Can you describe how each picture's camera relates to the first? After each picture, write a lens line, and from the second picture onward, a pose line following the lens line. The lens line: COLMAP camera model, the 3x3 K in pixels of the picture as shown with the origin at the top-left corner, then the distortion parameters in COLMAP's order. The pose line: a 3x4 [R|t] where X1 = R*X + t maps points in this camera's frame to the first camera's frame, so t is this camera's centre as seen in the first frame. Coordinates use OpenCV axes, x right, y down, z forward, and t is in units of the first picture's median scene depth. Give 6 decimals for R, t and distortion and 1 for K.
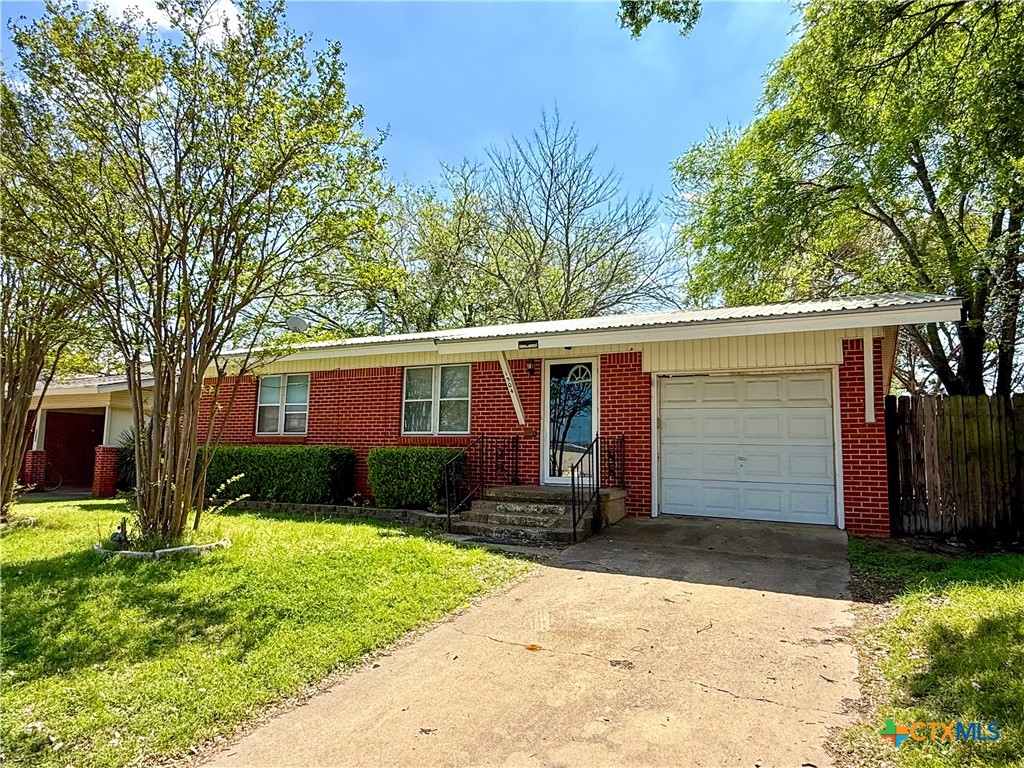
lens RADIAL K [[625.4, 0, 512.0], [0, 625.4, 384.0], [0, 0, 1]] dist [-0.000135, -0.000094]
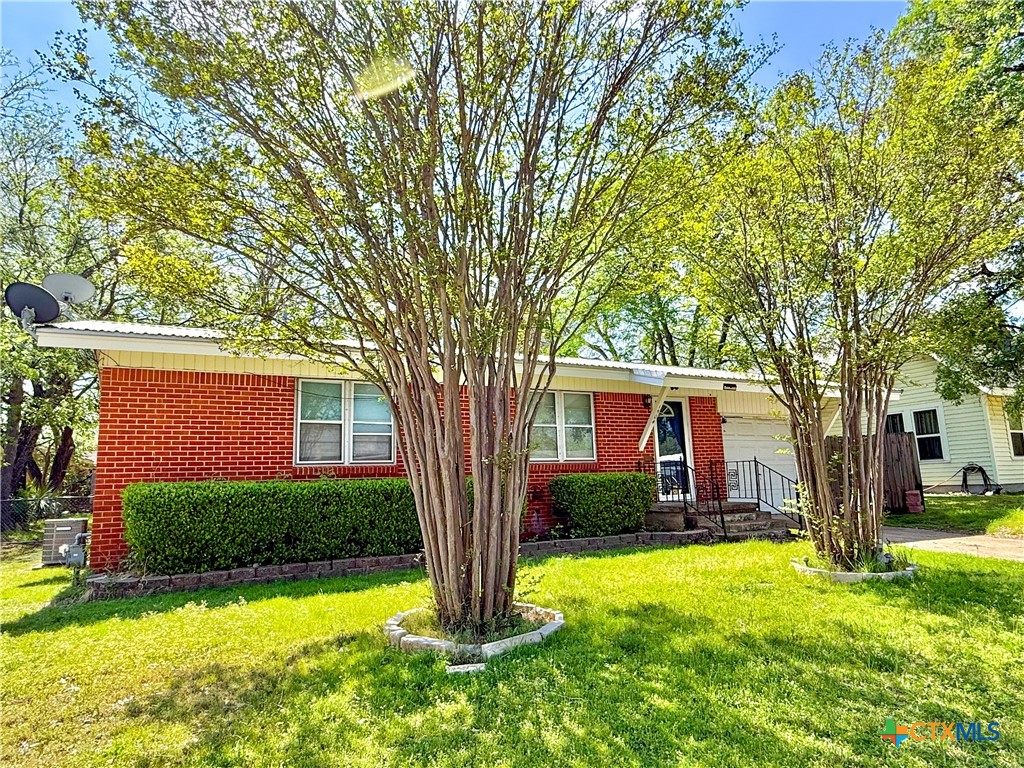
lens RADIAL K [[625.4, 0, 512.0], [0, 625.4, 384.0], [0, 0, 1]] dist [-0.000135, -0.000094]
pose [[0.640244, 0.083433, 0.763627, -1.049534], [-0.049432, 0.996499, -0.067431, 0.032629], [-0.766580, 0.005425, 0.642126, 0.455252]]
